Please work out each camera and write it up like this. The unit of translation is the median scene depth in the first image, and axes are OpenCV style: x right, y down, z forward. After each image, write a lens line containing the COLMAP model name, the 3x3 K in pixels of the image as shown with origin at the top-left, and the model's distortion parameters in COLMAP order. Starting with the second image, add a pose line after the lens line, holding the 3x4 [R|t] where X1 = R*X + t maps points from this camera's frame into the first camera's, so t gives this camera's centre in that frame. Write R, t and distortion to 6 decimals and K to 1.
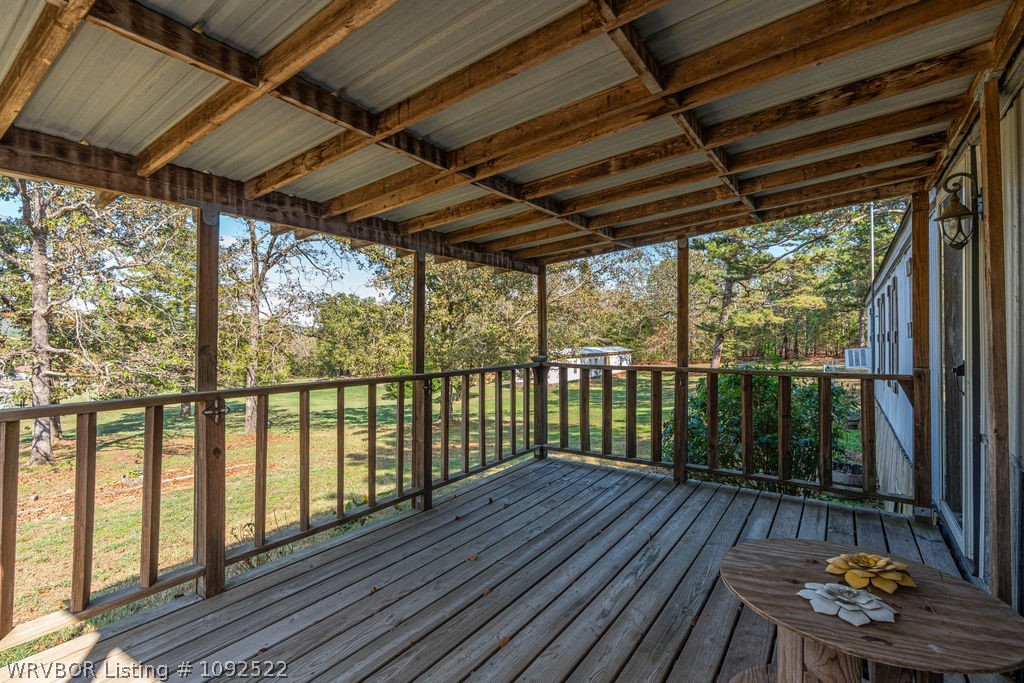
lens RADIAL K [[498.1, 0, 508.7], [0, 498.1, 338.1], [0, 0, 1]] dist [0.003447, 0.000068]
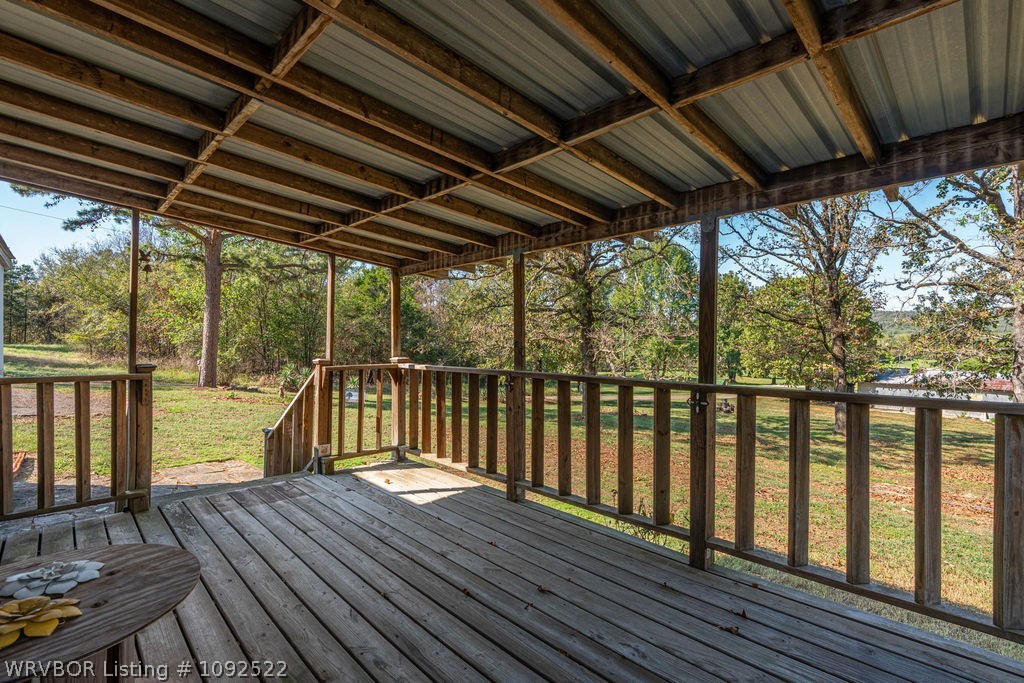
lens RADIAL K [[498.1, 0, 508.5], [0, 498.1, 341.6], [0, 0, 1]] dist [0.003447, 0.000068]
pose [[-0.240420, -0.003725, -0.970662, 0.704844], [0.001956, 0.999989, -0.004322, 0.018588], [0.970667, -0.002937, -0.240410, 1.050255]]
